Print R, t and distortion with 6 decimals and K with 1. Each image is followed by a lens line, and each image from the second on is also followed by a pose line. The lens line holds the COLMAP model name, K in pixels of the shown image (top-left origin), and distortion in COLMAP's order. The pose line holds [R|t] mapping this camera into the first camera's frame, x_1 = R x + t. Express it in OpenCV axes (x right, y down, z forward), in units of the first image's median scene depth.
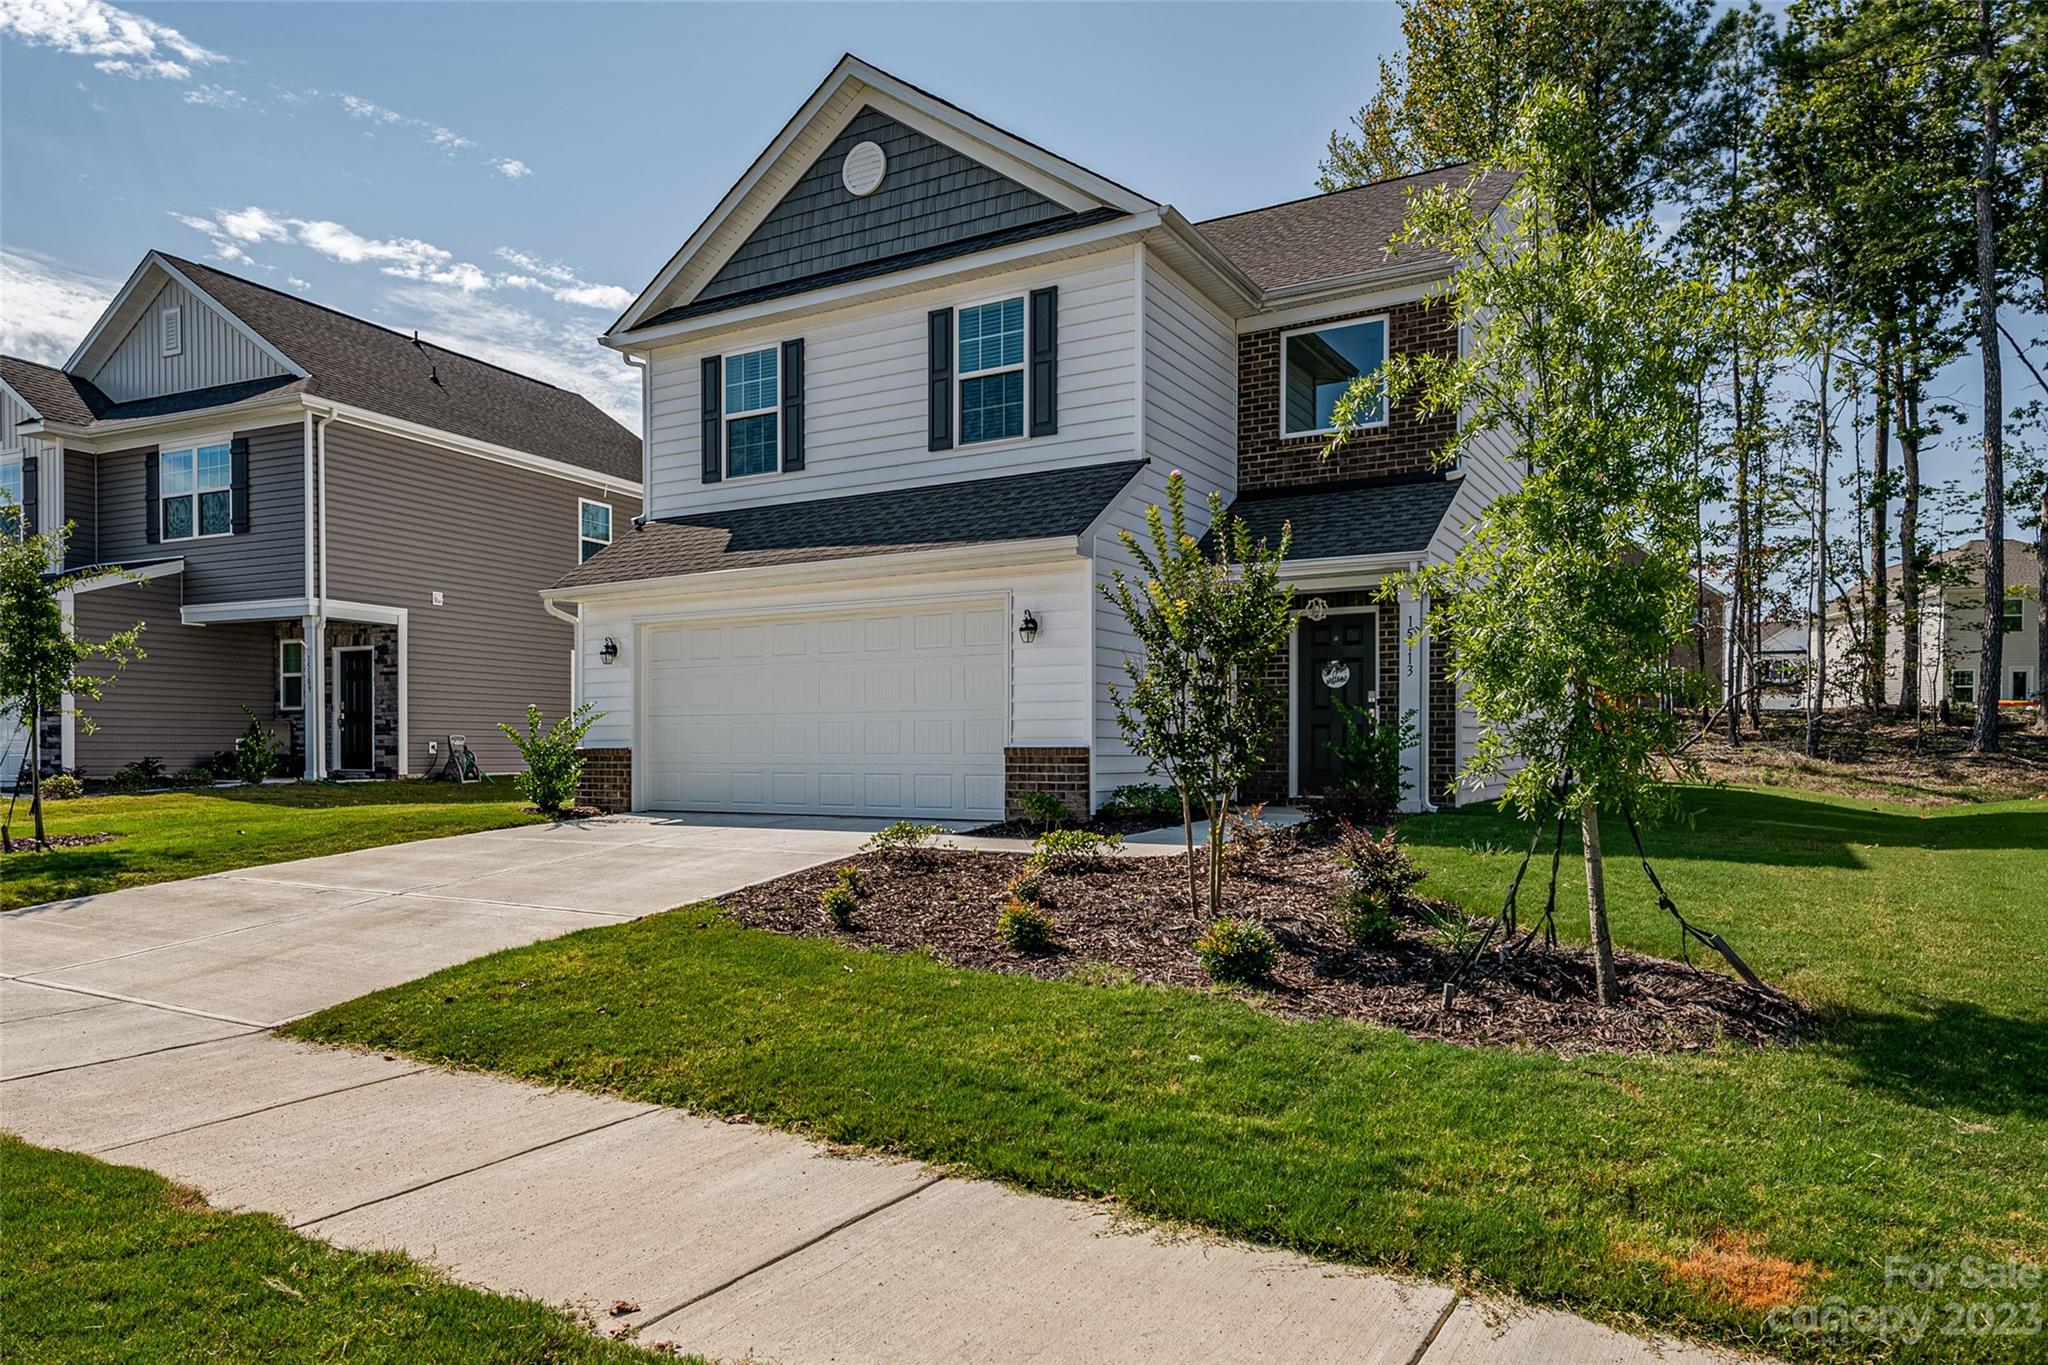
lens RADIAL K [[1294.1, 0, 1017.9], [0, 1294.1, 768.5], [0, 0, 1]] dist [0.000637, 0.023314]
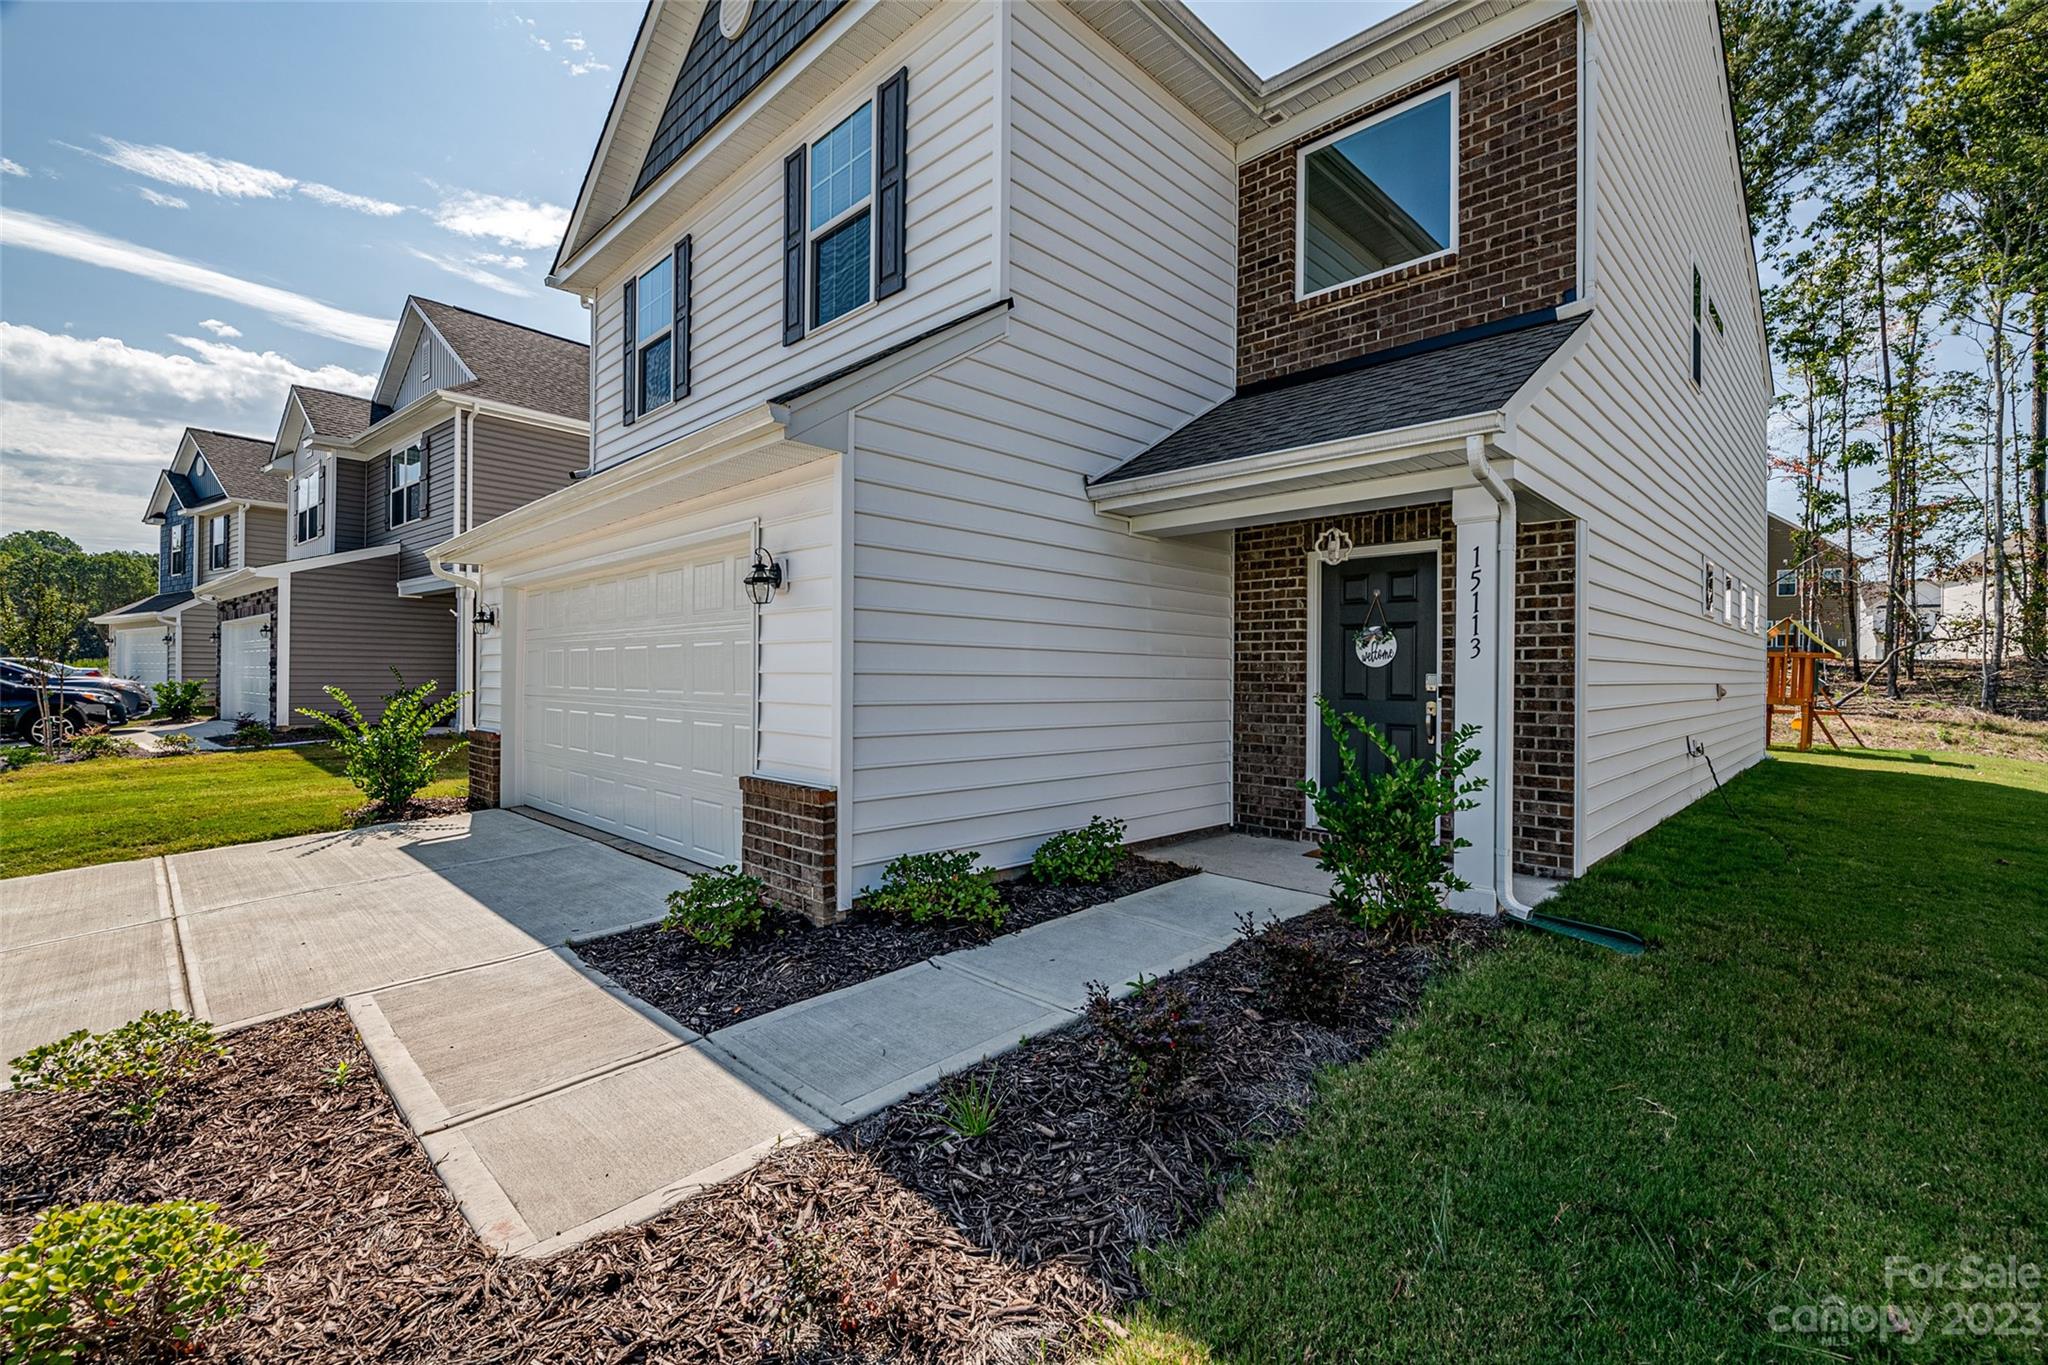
lens RADIAL K [[862.8, 0, 1058.6], [0, 862.8, 677.2], [0, 0, 1]] dist [-0.013357, -0.000719]
pose [[0.972048, 0.009670, -0.234581, 0.194230], [-0.012705, 0.999854, -0.011430, -0.051119], [0.234436, 0.014091, 0.972029, 0.544612]]
